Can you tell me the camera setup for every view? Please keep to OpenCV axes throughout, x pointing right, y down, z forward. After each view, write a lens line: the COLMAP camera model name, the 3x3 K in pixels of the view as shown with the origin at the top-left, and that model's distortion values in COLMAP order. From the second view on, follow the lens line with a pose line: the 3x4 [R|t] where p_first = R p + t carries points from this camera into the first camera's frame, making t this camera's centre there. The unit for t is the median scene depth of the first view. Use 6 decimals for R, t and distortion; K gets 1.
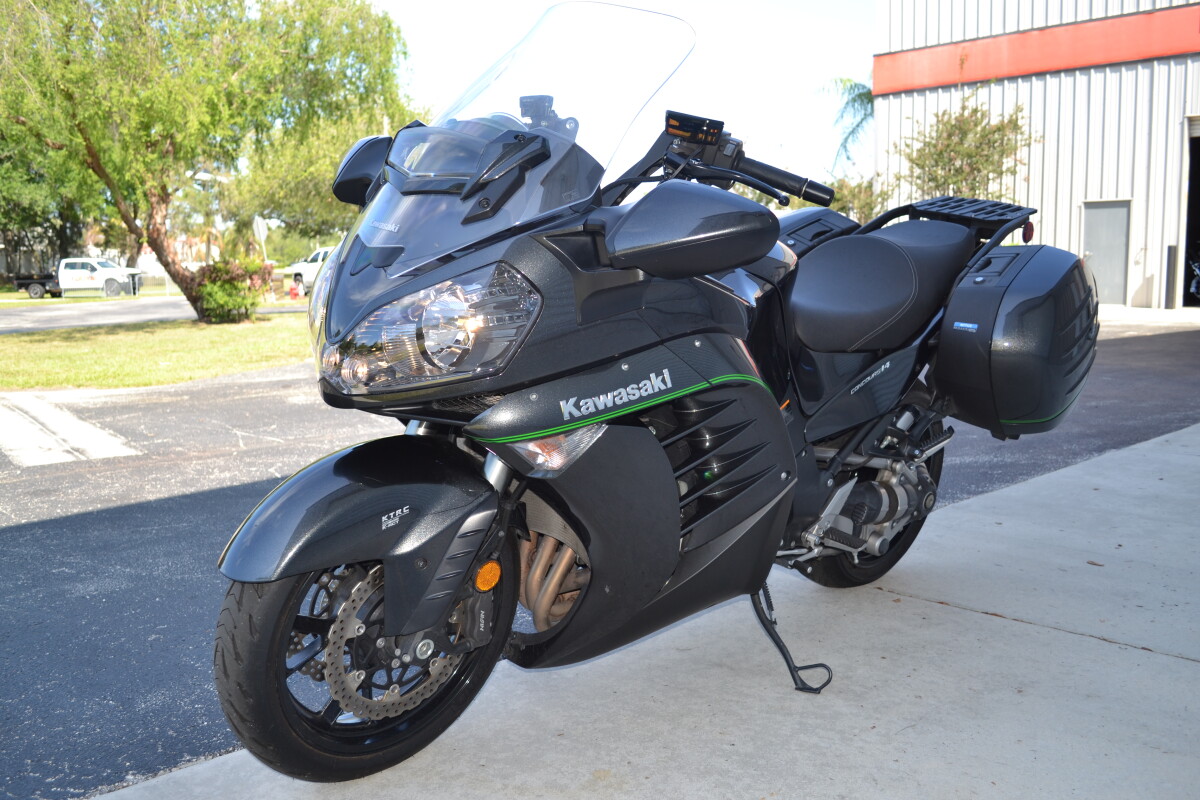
lens RADIAL K [[1060.3, 0, 600.0], [0, 1060.3, 400.0], [0, 0, 1]] dist [-0.067408, -0.001968]
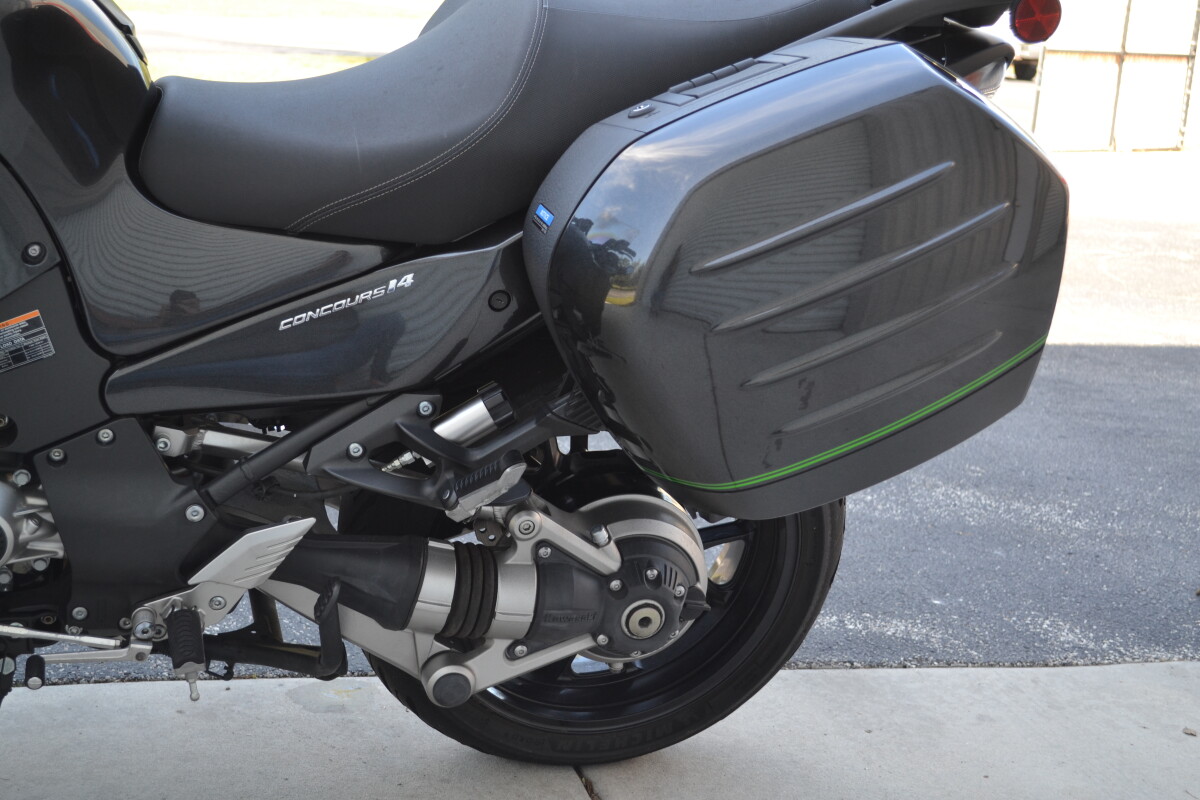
lens RADIAL K [[1783.3, 0, 600.0], [0, 1783.3, 400.0], [0, 0, 1]] dist [-0.007888, -0.018384]
pose [[0.867855, 0.197867, -0.455715, 0.688894], [-0.160307, 0.979733, 0.120106, -0.086304], [0.470244, -0.031180, 0.881985, 0.398678]]
